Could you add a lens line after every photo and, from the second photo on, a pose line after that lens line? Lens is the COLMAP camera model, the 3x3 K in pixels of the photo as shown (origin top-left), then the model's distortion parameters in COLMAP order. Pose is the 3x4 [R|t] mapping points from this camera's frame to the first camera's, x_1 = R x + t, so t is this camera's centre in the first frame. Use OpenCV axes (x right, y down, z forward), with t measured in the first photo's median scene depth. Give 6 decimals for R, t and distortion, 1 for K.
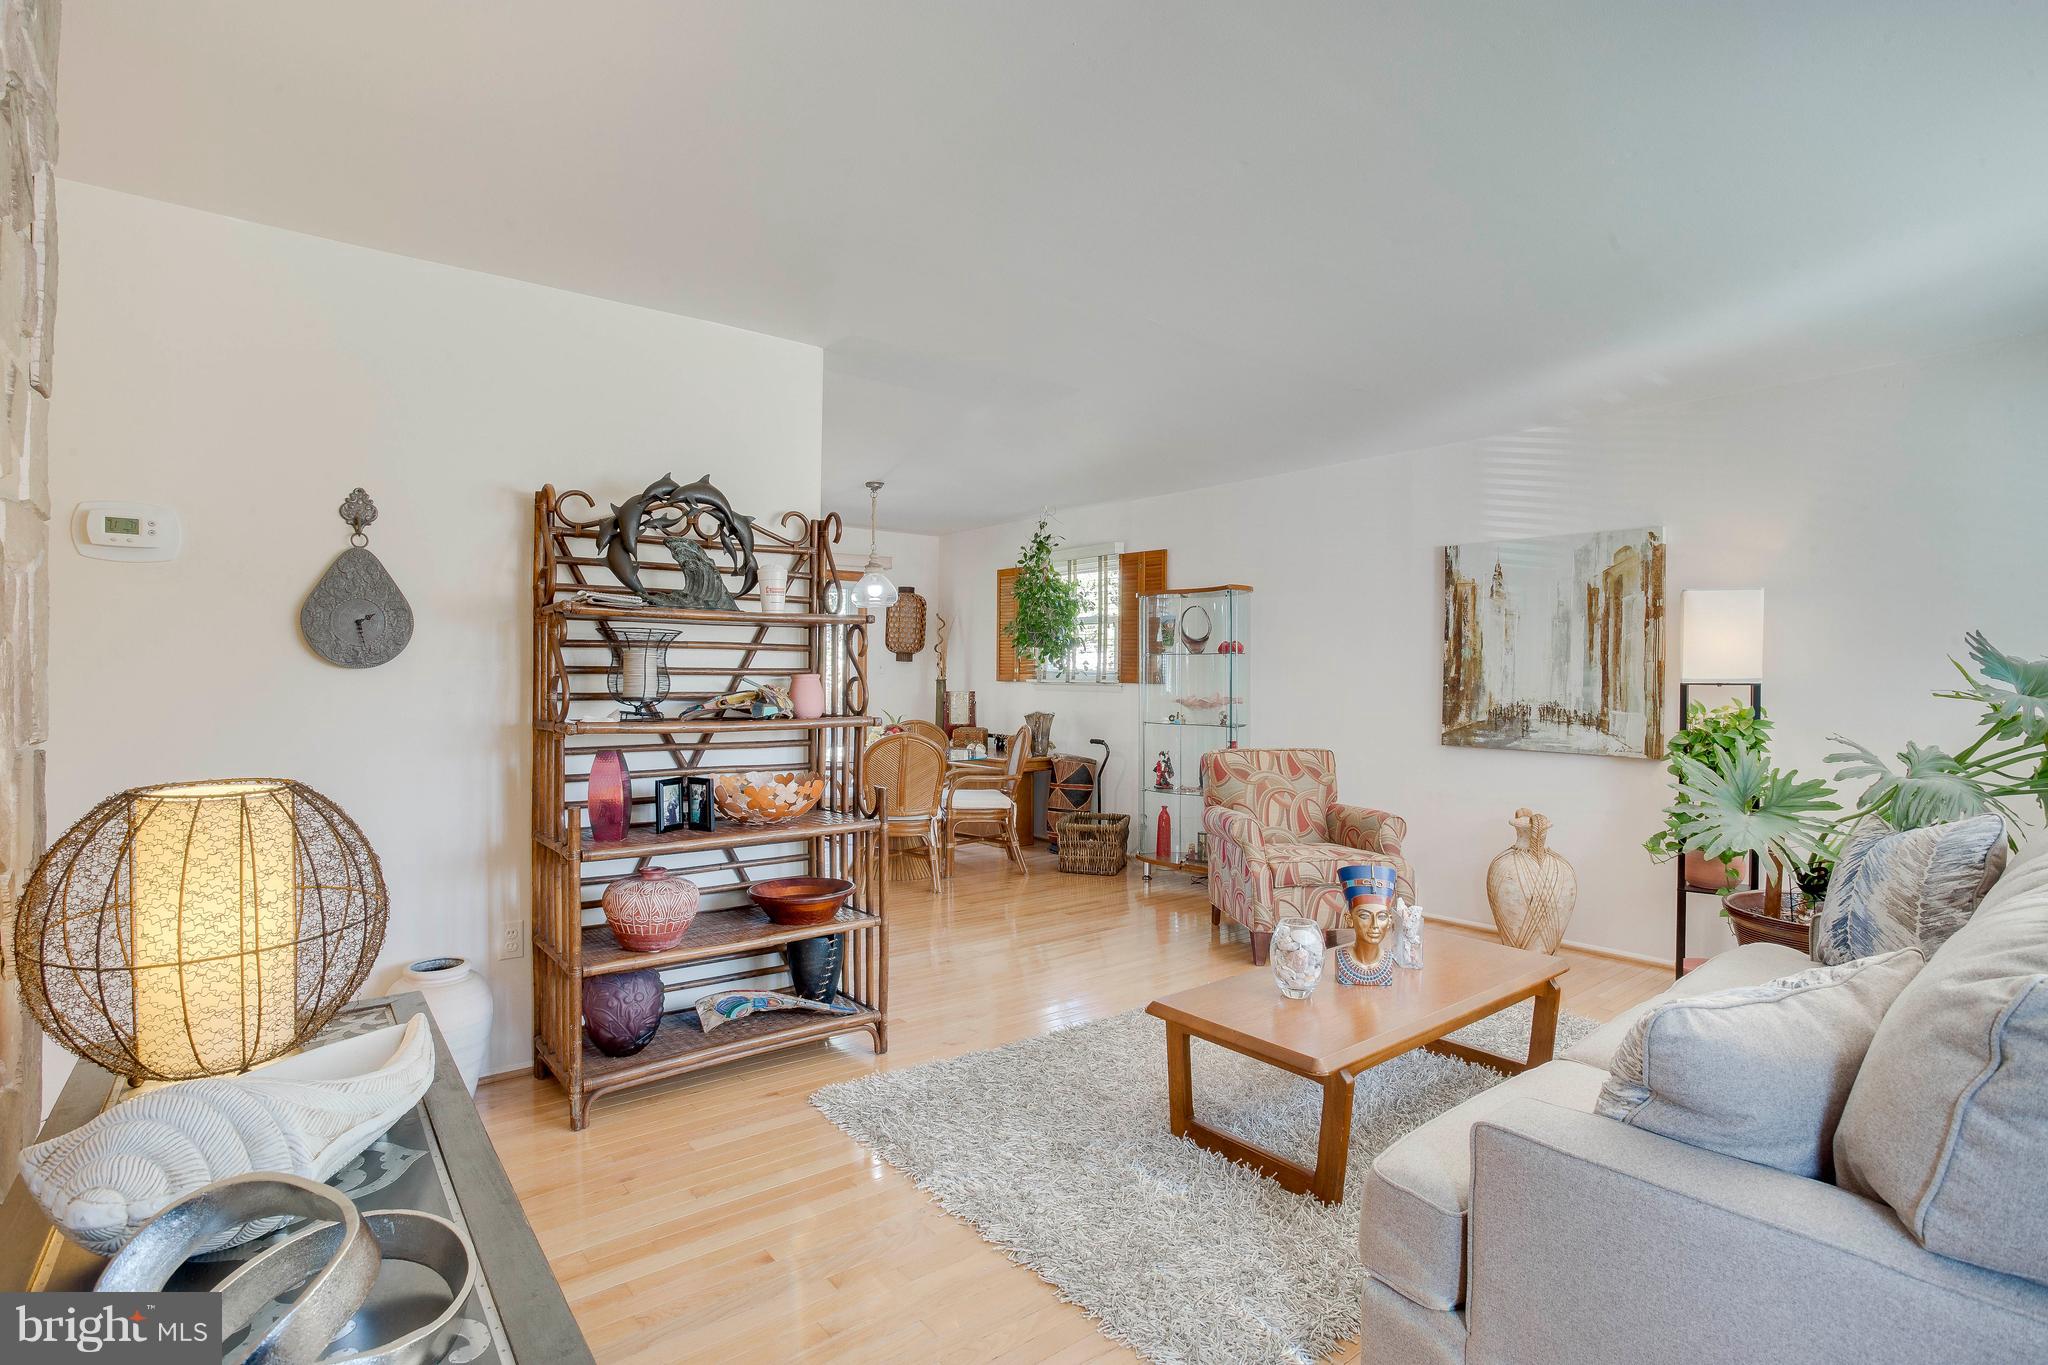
lens RADIAL K [[997.8, 0, 1001.8], [0, 997.8, 684.4], [0, 0, 1]] dist [-0.068593, 0.027499]
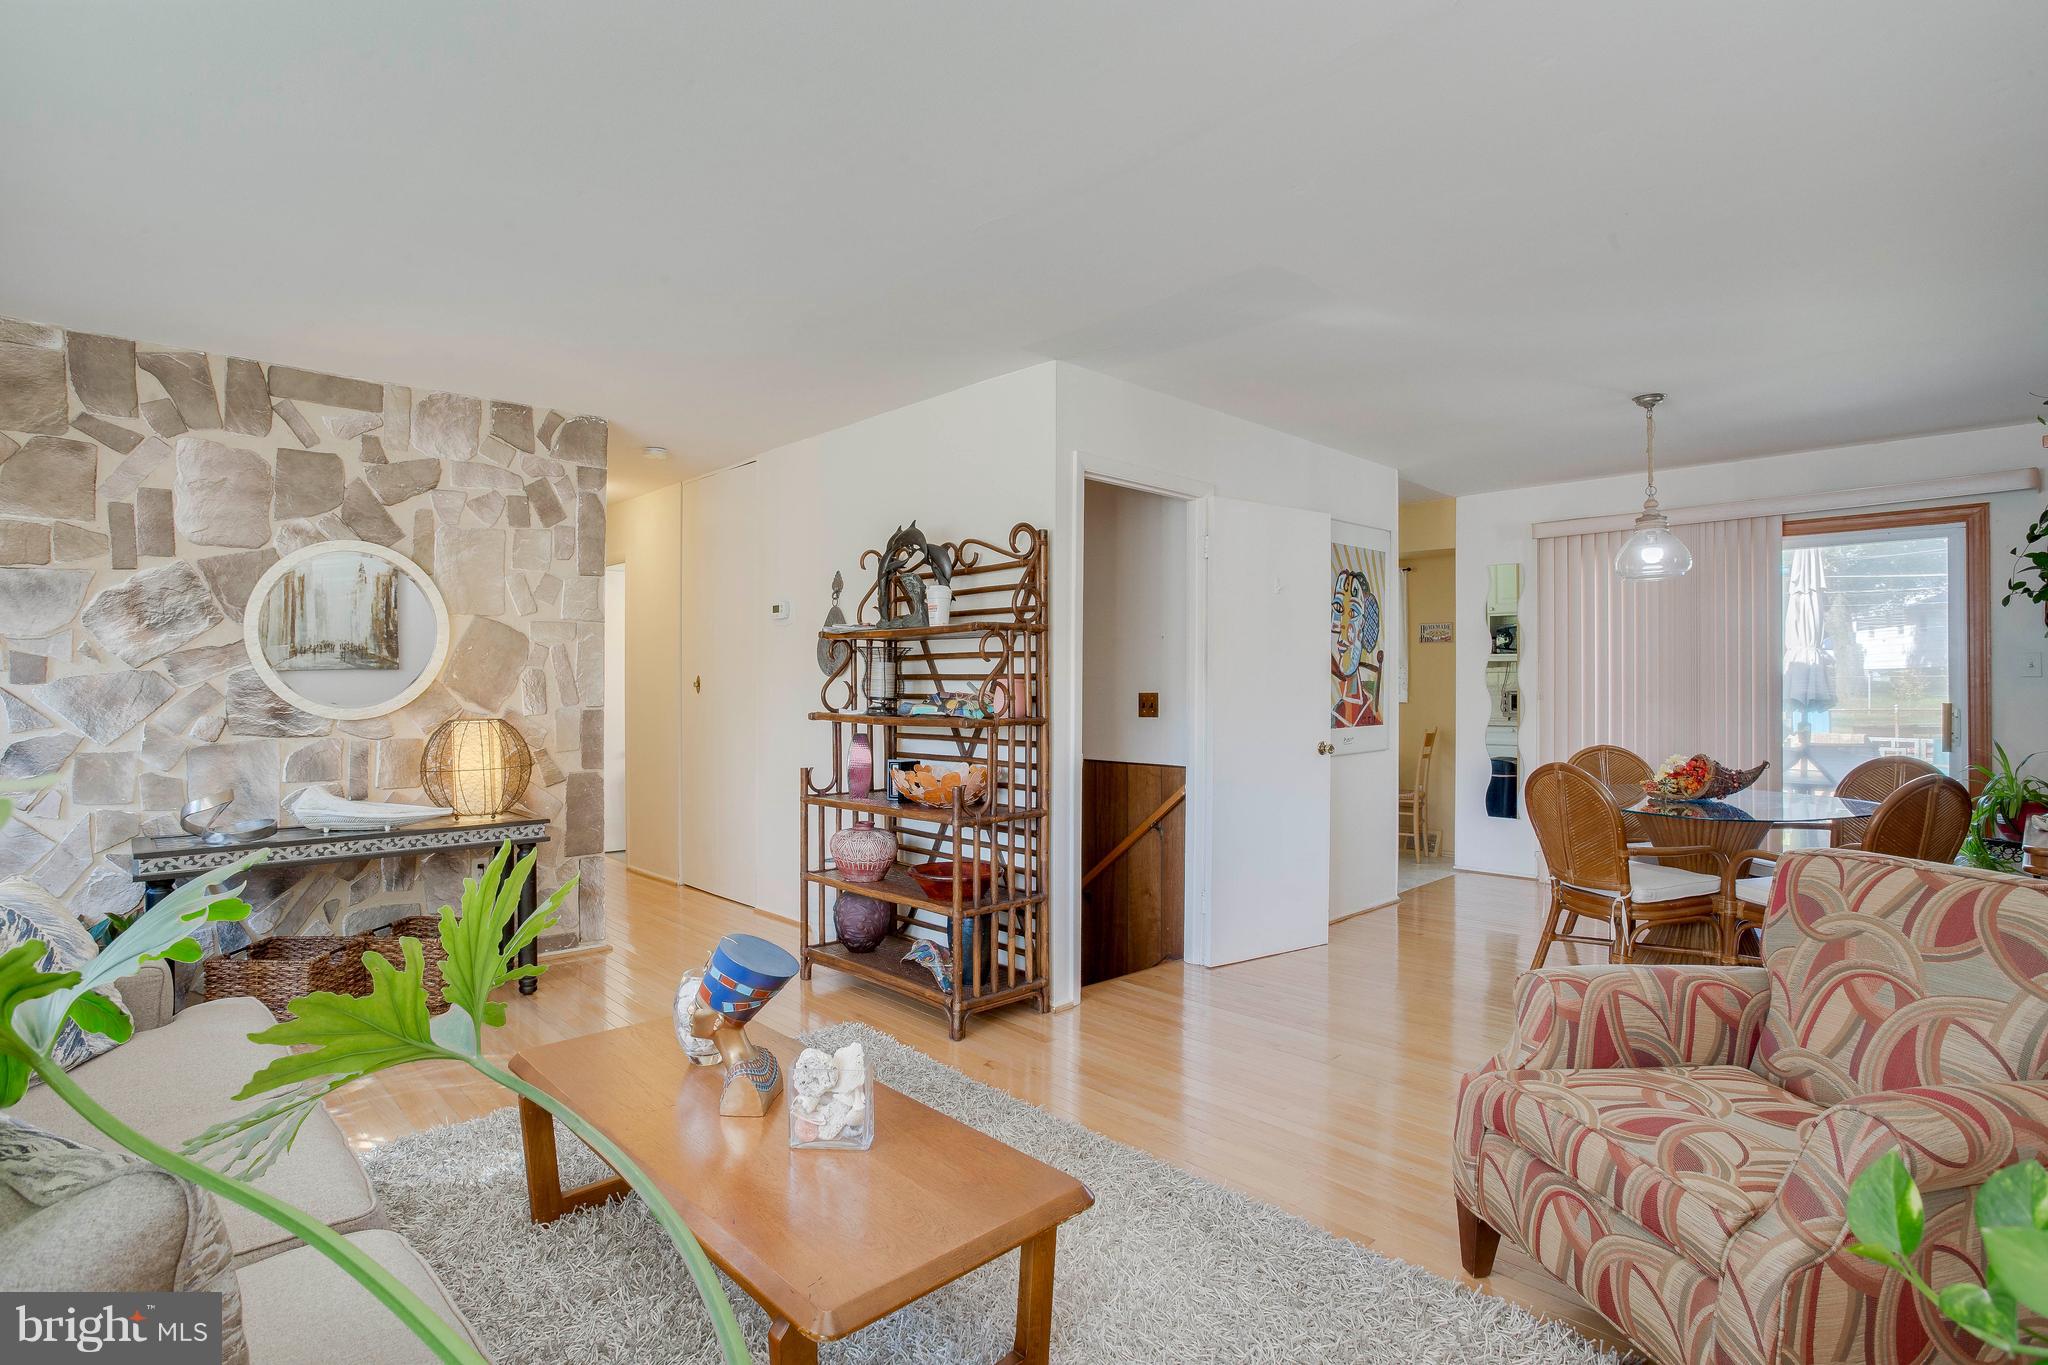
lens RADIAL K [[997.8, 0, 1014.8], [0, 997.8, 680.4], [0, 0, 1]] dist [-0.068593, 0.027499]
pose [[0.099594, -0.005938, -0.995010, 0.610997], [-0.007441, 0.999950, -0.006712, -0.000950], [0.995000, 0.008073, 0.099545, 0.633128]]
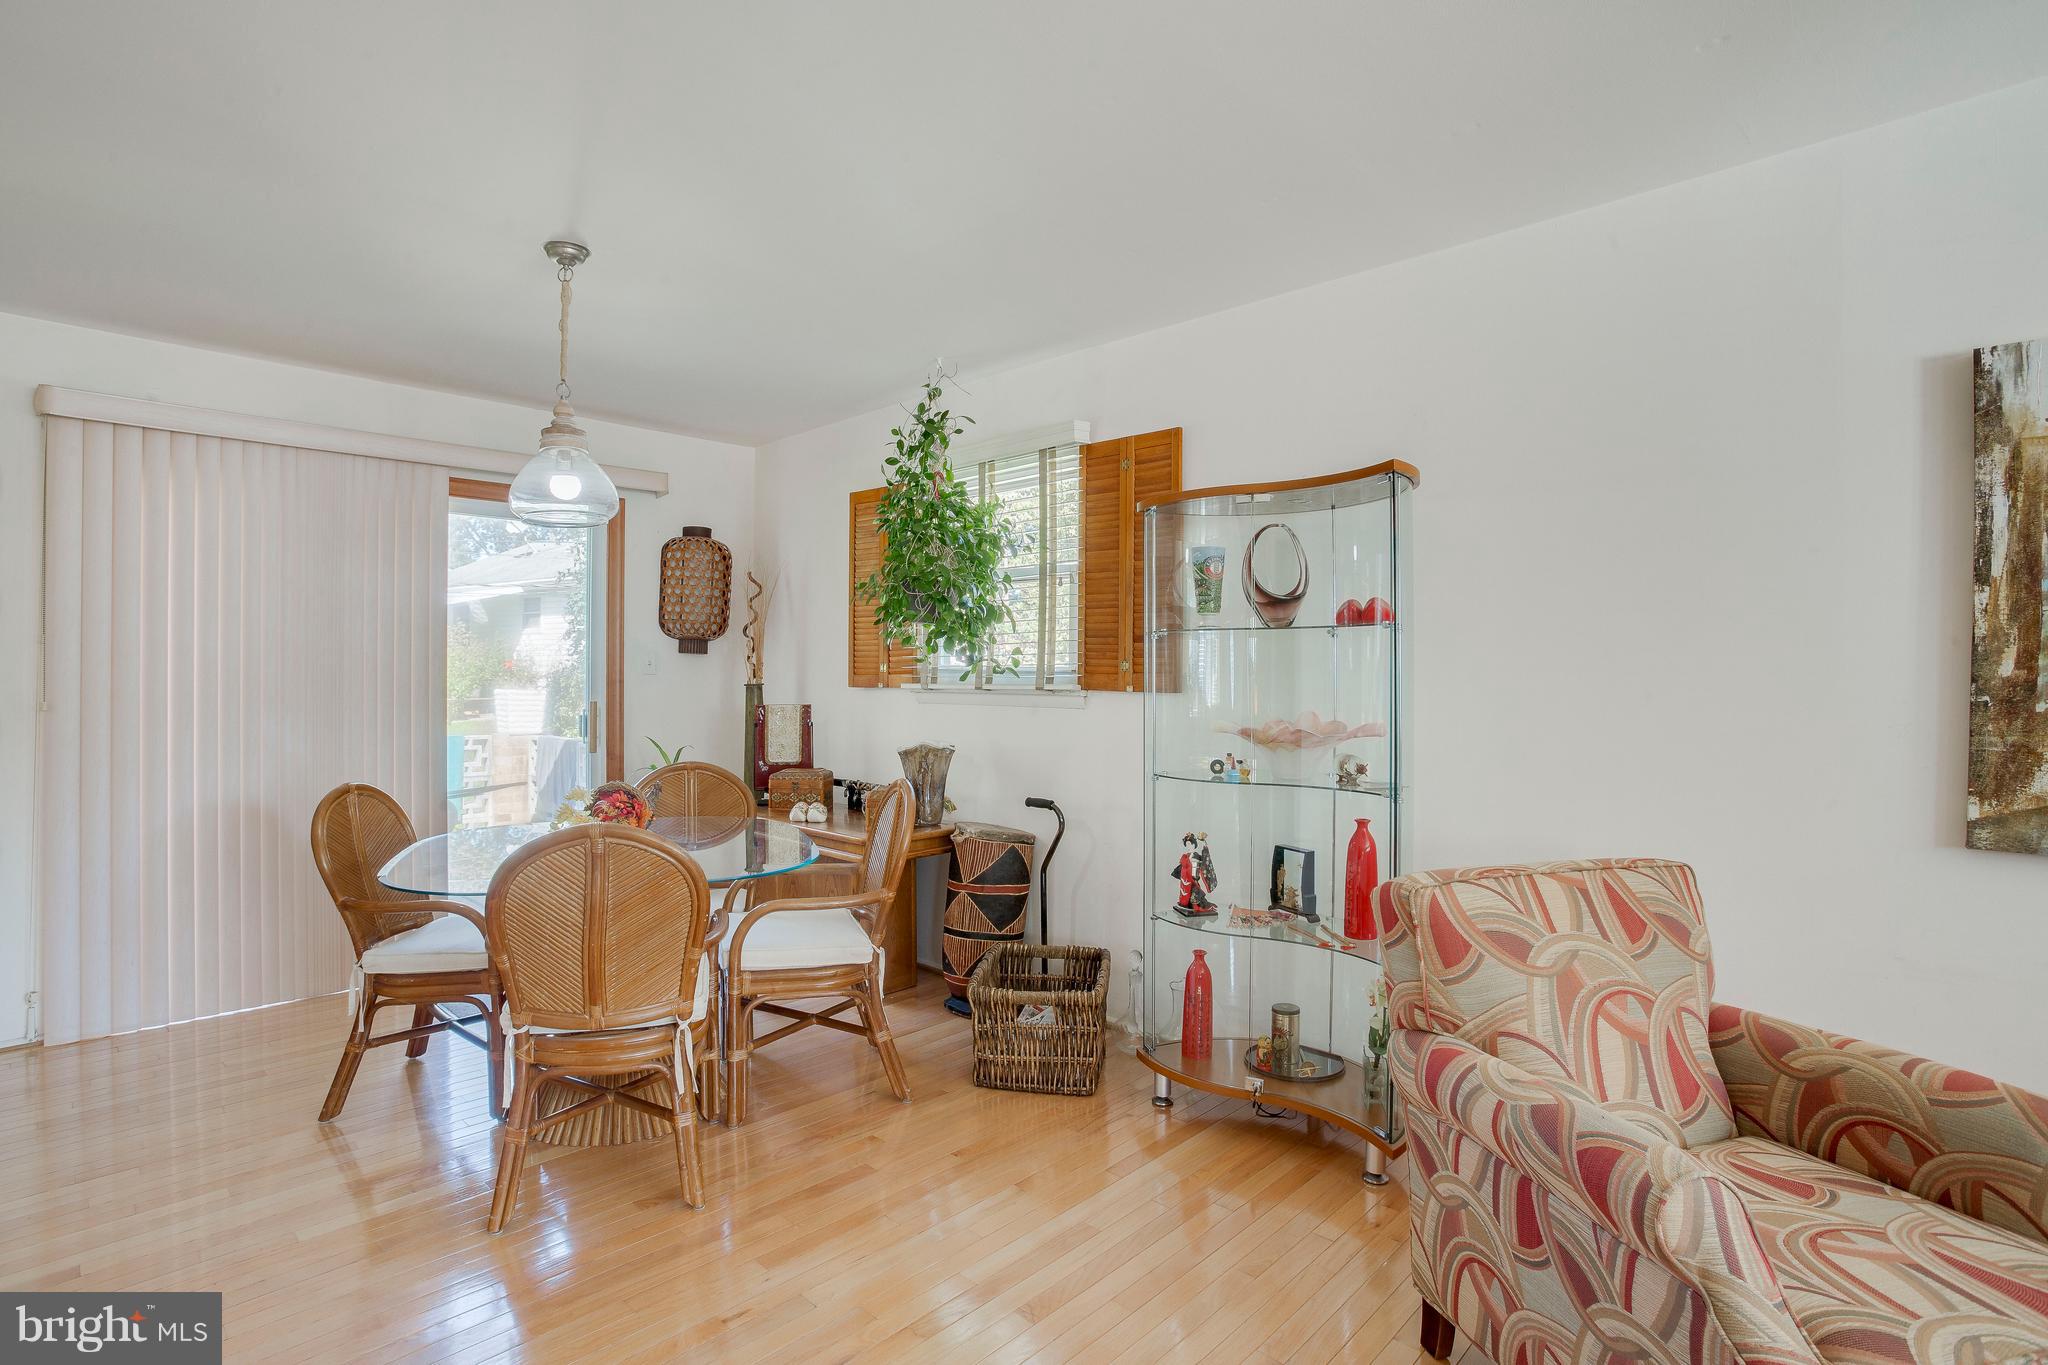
lens RADIAL K [[997.8, 0, 1008.9], [0, 997.8, 677.2], [0, 0, 1]] dist [-0.068593, 0.027499]
pose [[0.990413, -0.002087, 0.138123, 0.010693], [0.003297, 0.999958, -0.008535, -0.005707], [-0.138100, 0.008909, 0.990378, 0.676135]]
